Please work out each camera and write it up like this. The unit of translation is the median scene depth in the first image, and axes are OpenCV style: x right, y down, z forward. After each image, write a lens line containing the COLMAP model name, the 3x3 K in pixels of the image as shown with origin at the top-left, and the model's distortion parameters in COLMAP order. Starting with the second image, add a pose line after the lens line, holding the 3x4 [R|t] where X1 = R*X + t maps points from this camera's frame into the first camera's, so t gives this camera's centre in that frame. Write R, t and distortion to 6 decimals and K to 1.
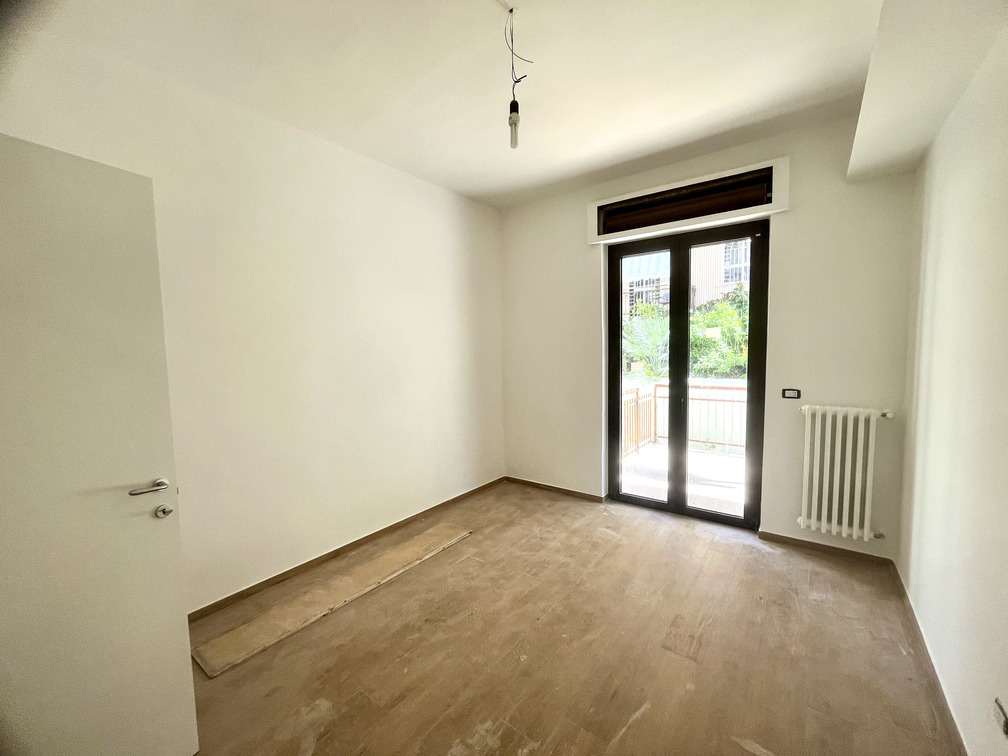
lens RADIAL K [[412.6, 0, 504.0], [0, 412.6, 378.0], [0, 0, 1]] dist [0.001266, 0.000368]
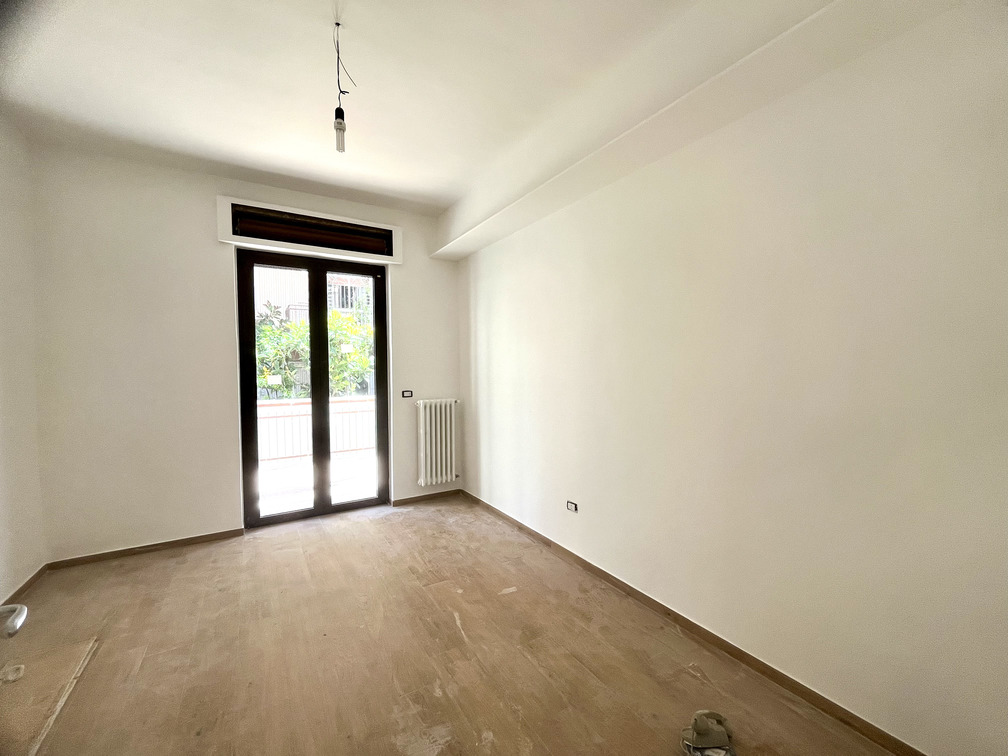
lens RADIAL K [[412.6, 0, 504.0], [0, 412.6, 378.0], [0, 0, 1]] dist [0.001266, 0.000368]
pose [[0.364944, -0.008800, 0.930988, -0.440527], [0.074172, 0.997052, -0.019651, 0.031942], [-0.928070, 0.076225, 0.364521, 0.158706]]
